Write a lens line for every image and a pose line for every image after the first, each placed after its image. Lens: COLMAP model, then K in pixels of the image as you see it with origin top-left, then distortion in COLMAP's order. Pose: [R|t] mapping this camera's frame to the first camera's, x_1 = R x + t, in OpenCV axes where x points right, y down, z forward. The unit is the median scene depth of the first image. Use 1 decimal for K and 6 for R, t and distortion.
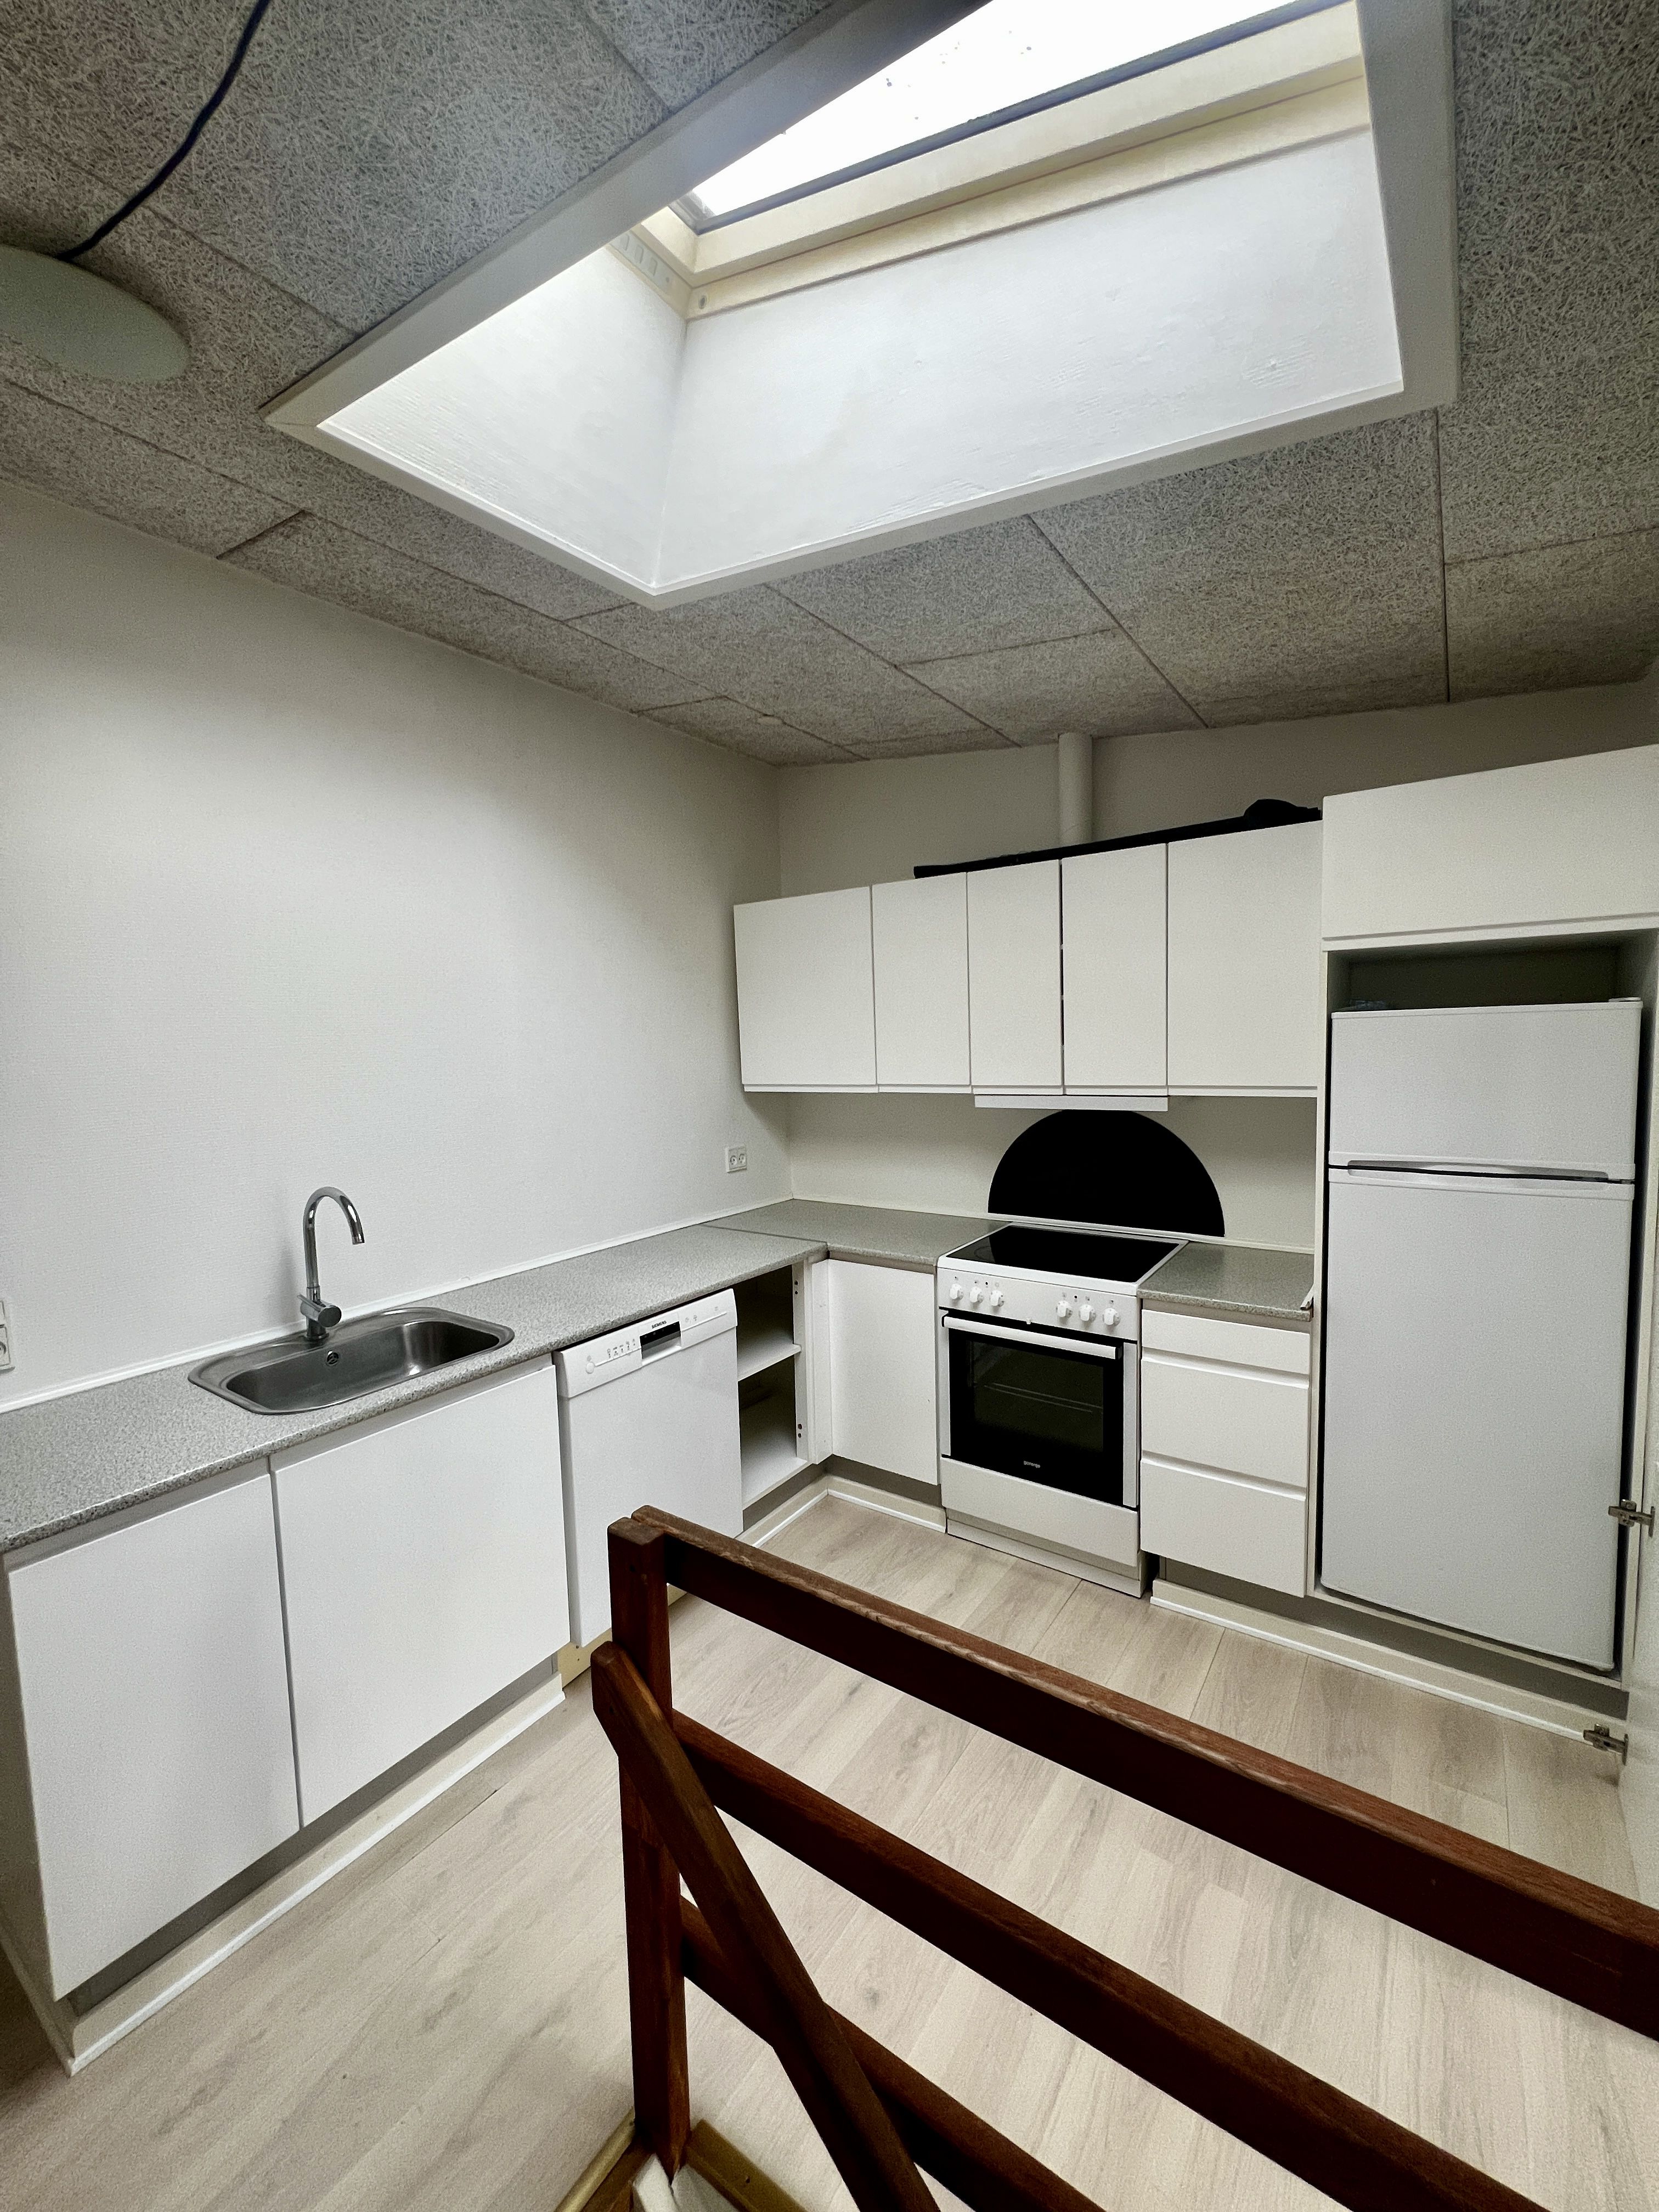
lens RADIAL K [[881.2, 0, 828.6], [0, 881.2, 1110.7], [0, 0, 1]] dist [0.002406, -0.000525]
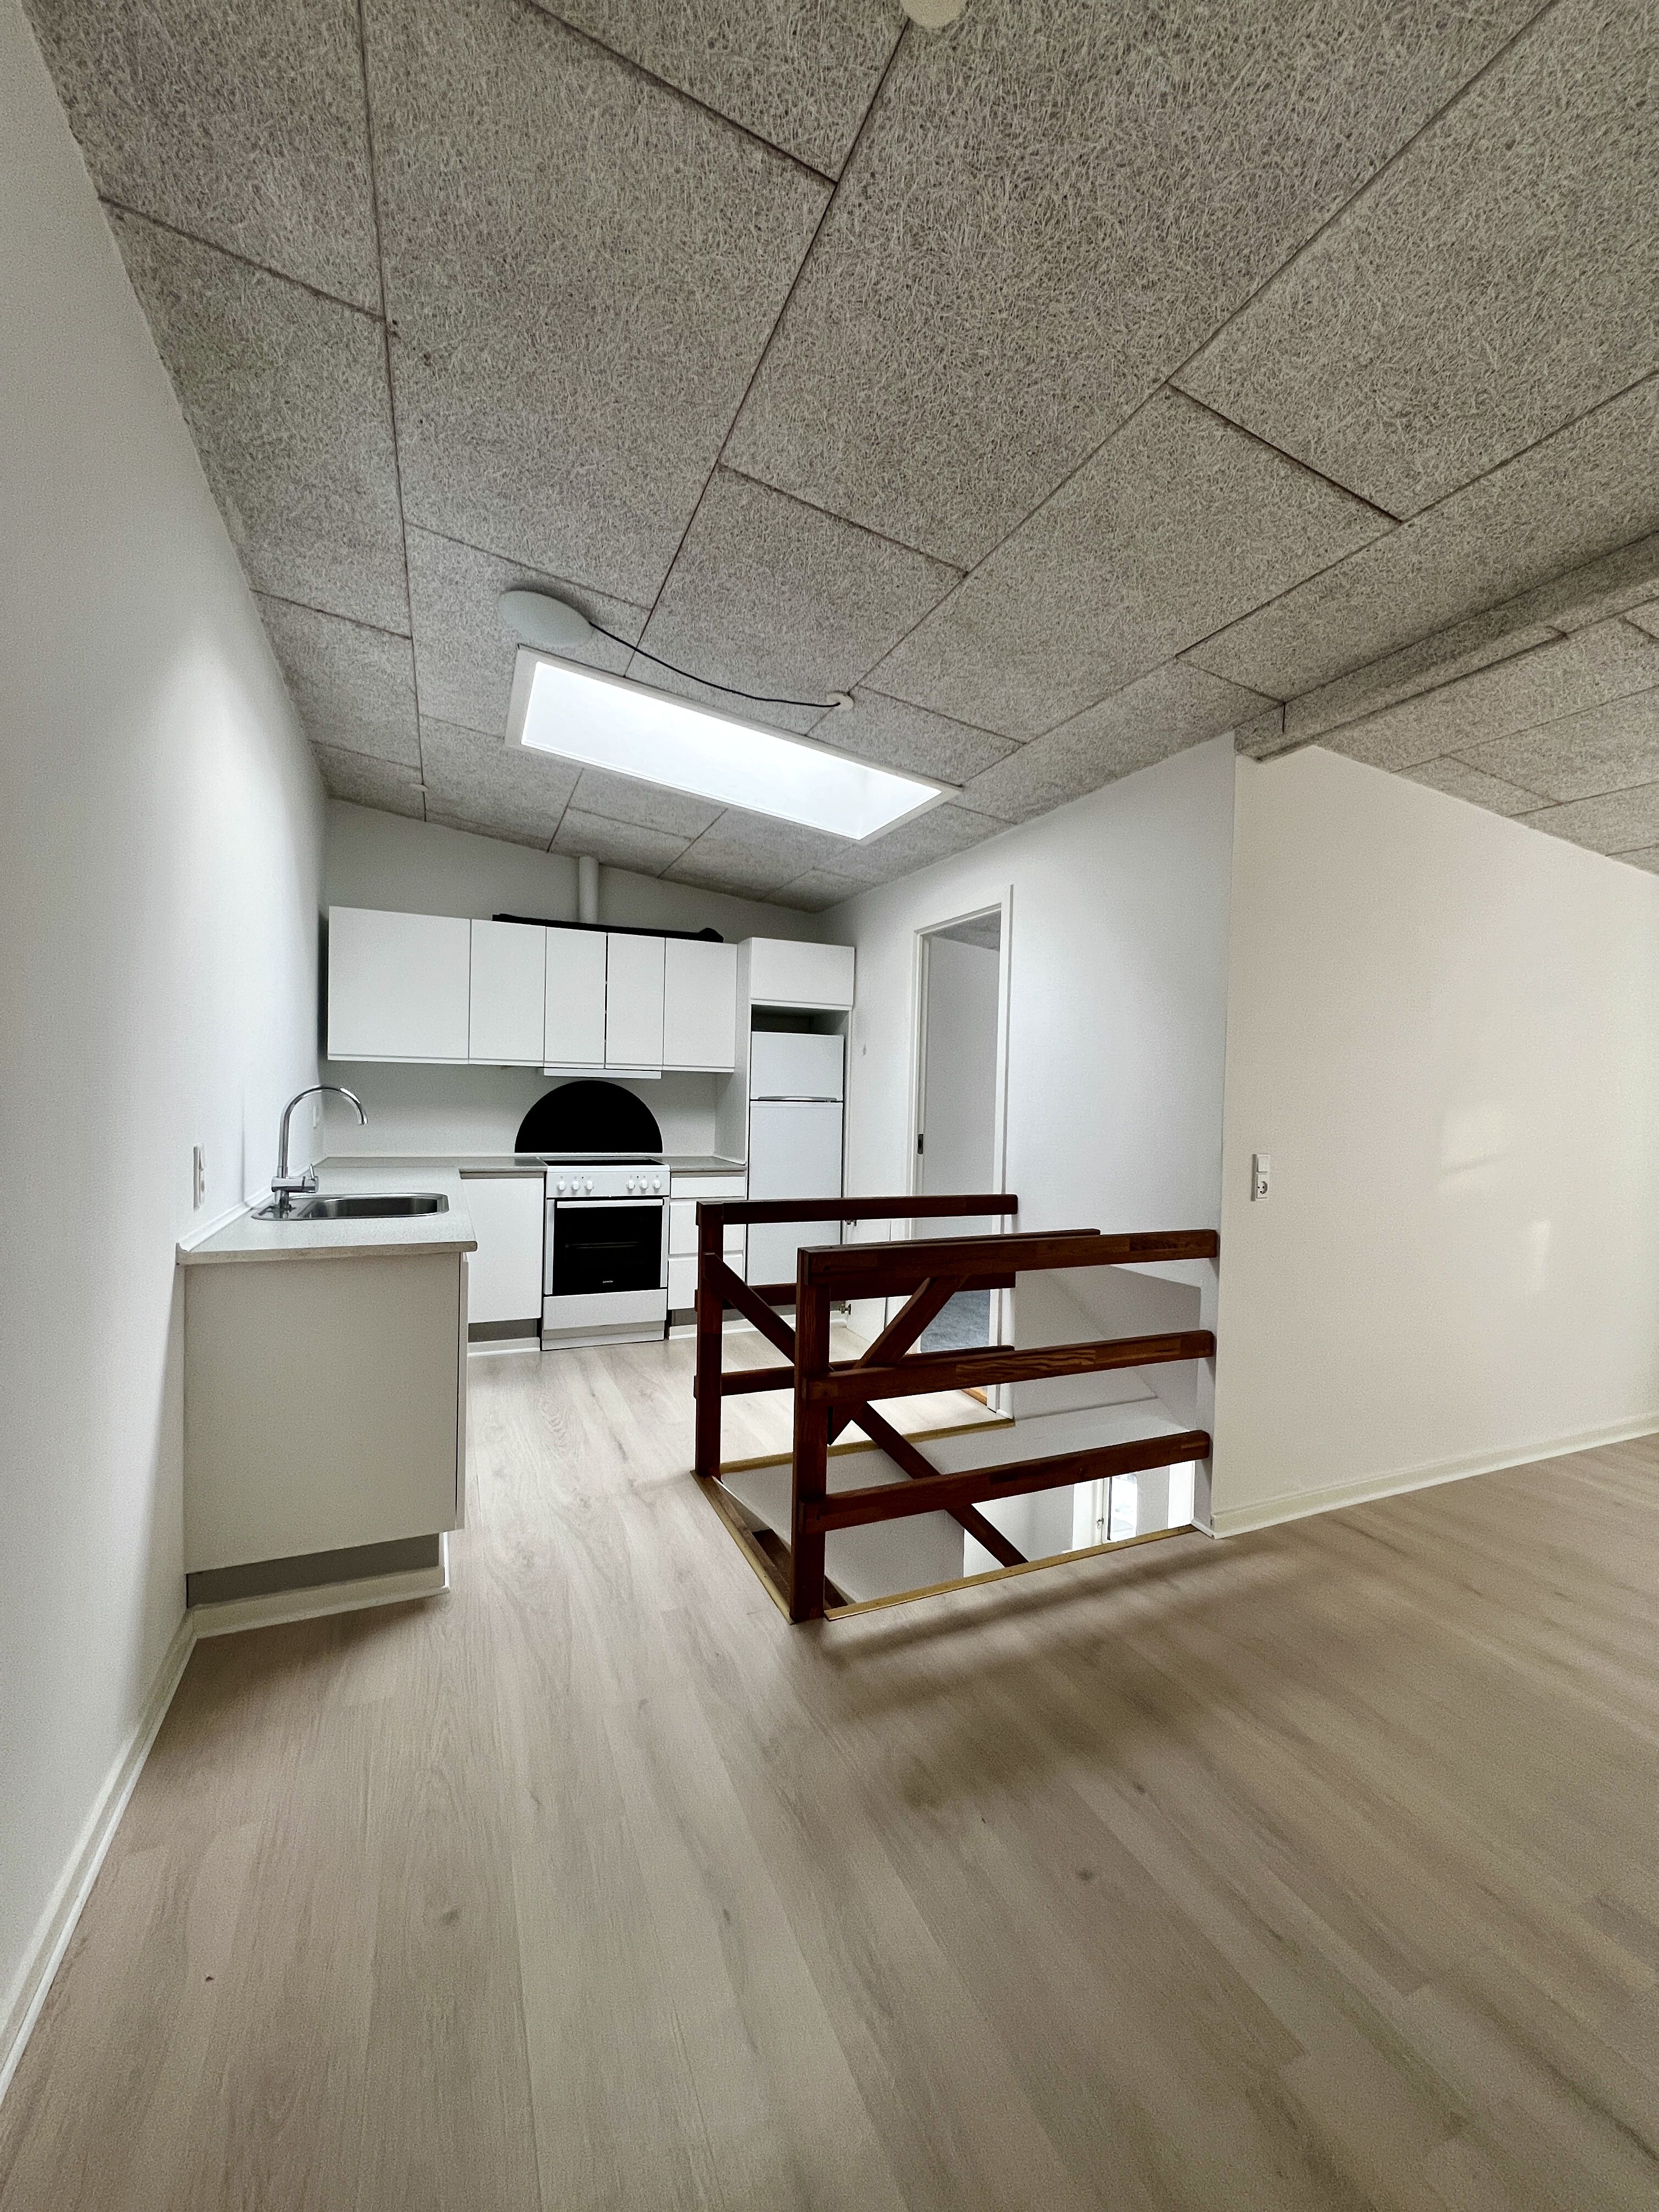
lens RADIAL K [[881.2, 0, 828.7], [0, 881.2, 1111.2], [0, 0, 1]] dist [0.002406, -0.000525]
pose [[0.512582, 0.023922, 0.858305, -1.068468], [0.032889, 0.998331, -0.047466, 0.175201], [-0.858008, 0.052559, 0.510939, -0.264174]]
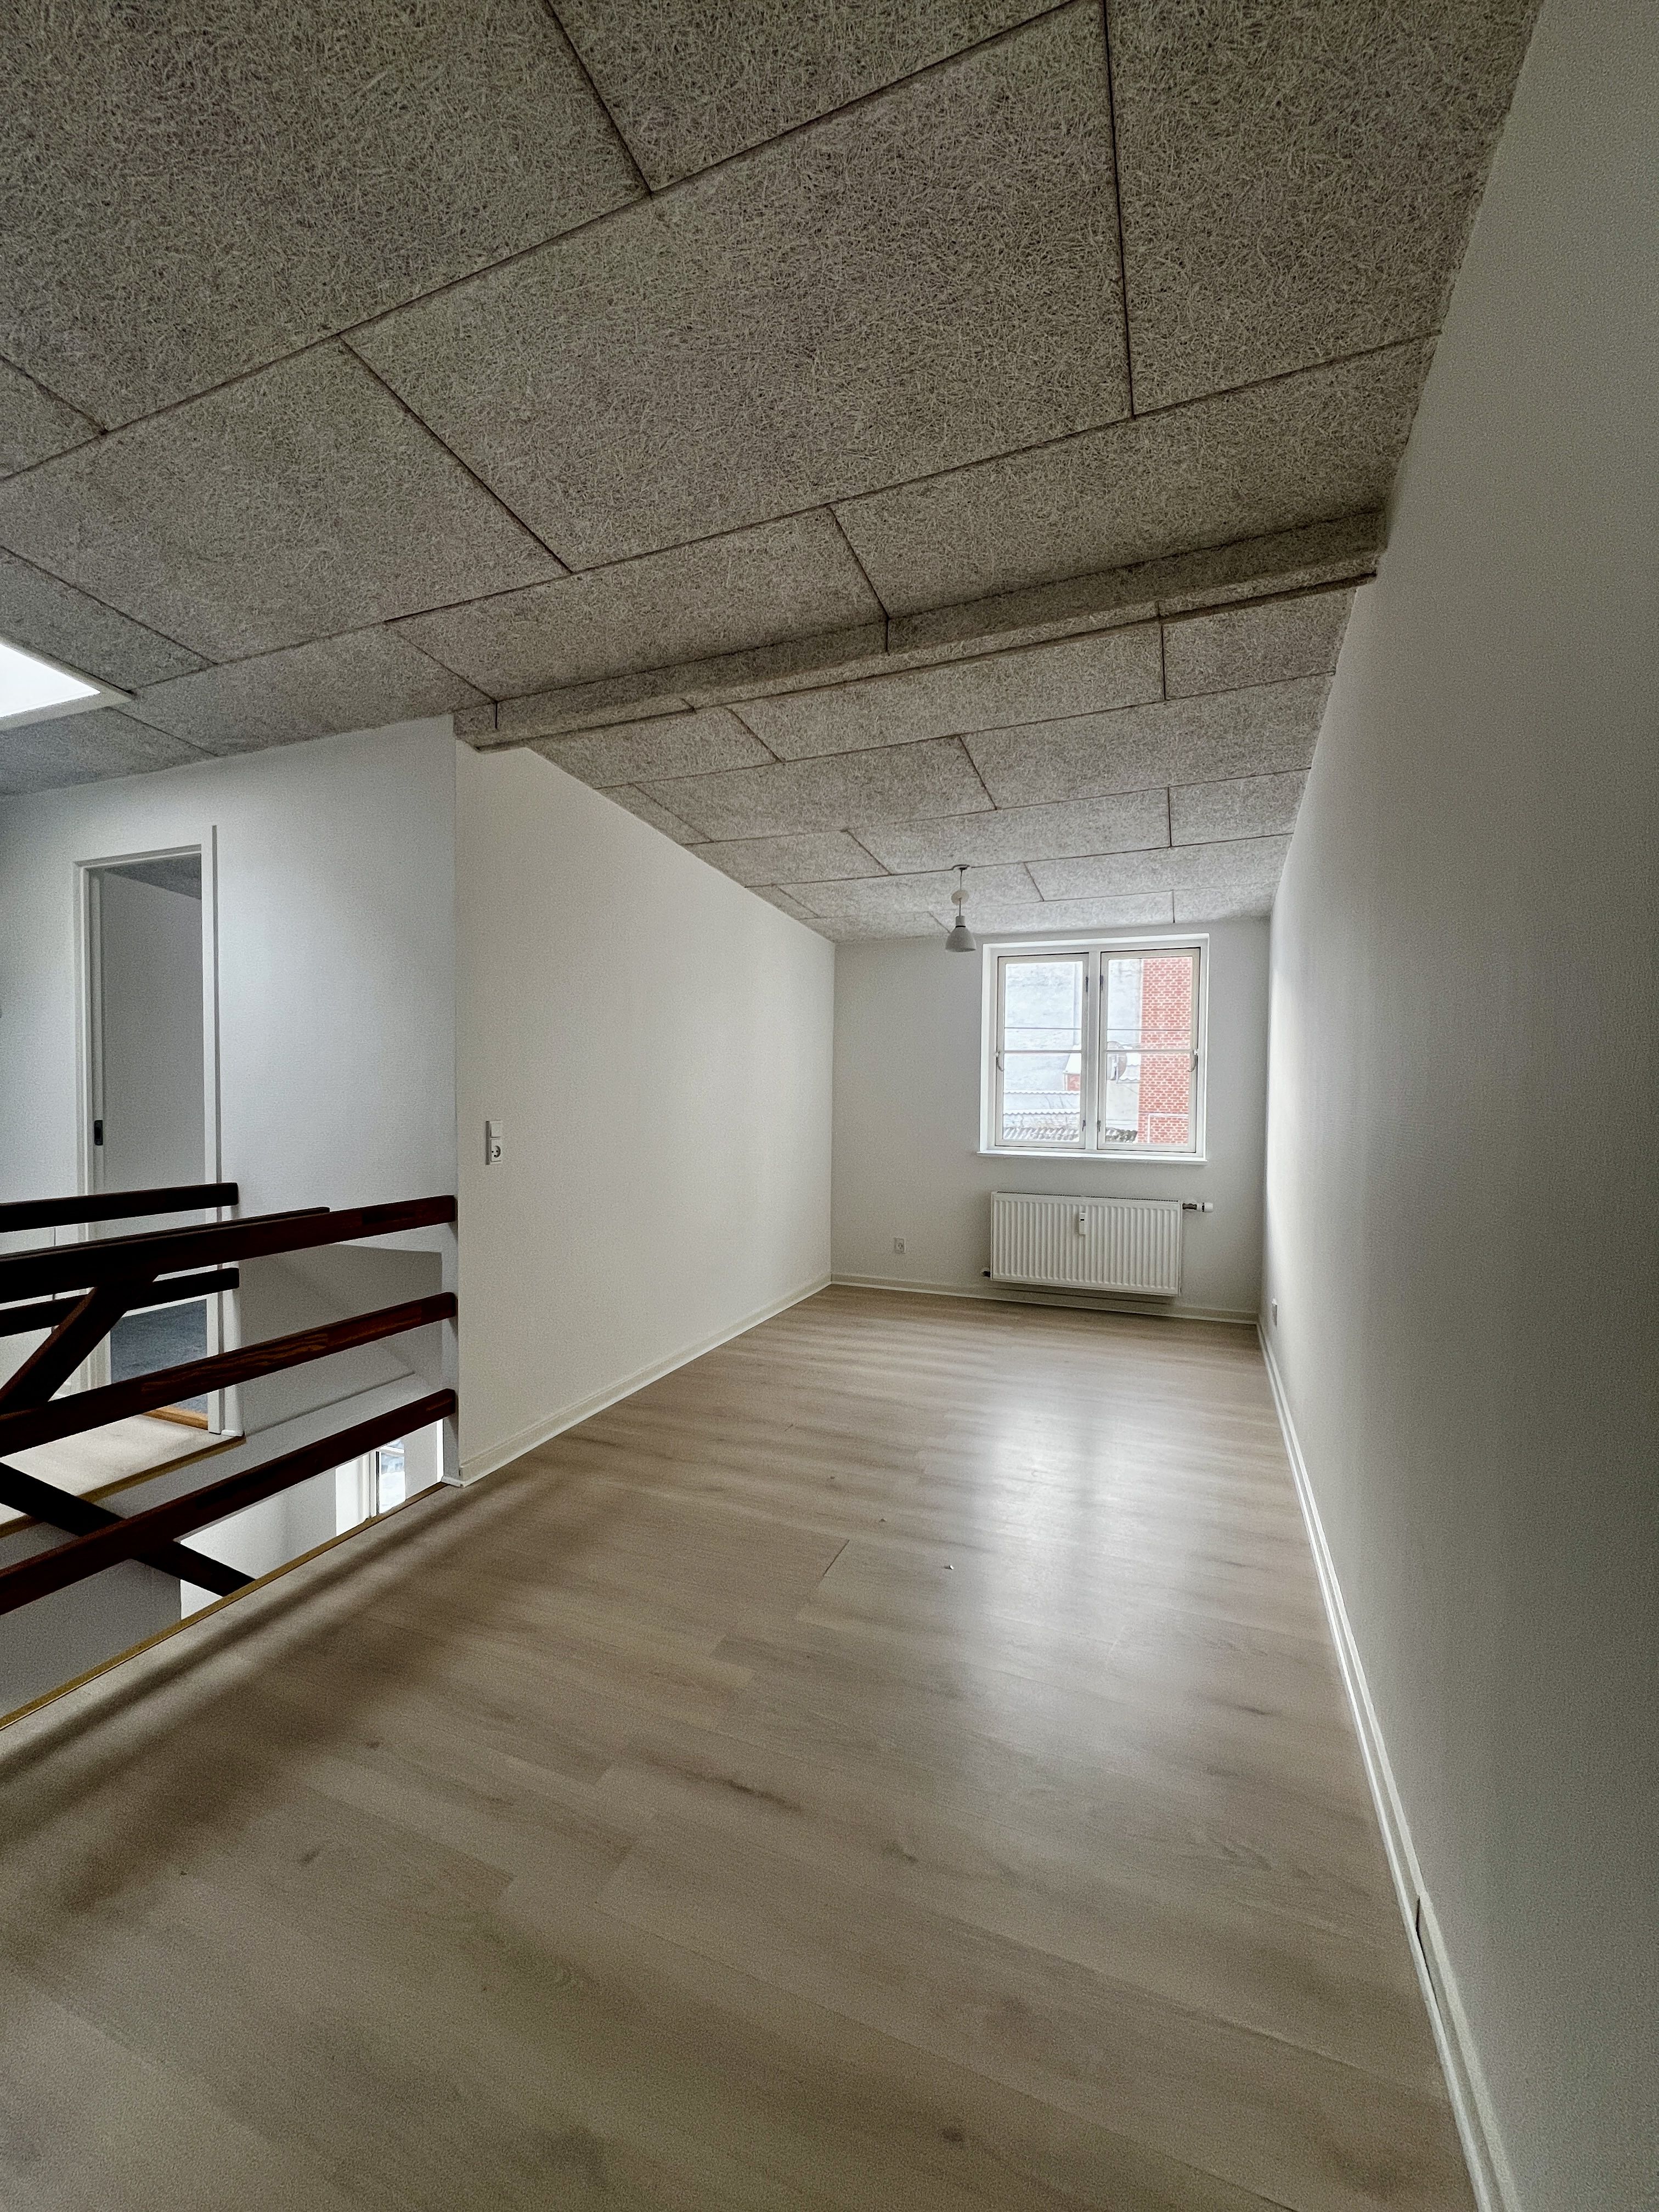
lens RADIAL K [[881.2, 0, 819.5], [0, 881.2, 1111.0], [0, 0, 1]] dist [0.002406, -0.000525]
pose [[-0.232089, -0.002375, 0.972692, -1.099379], [0.079421, 0.996612, 0.021384, 0.190679], [-0.969447, 0.082215, -0.231114, -0.313440]]
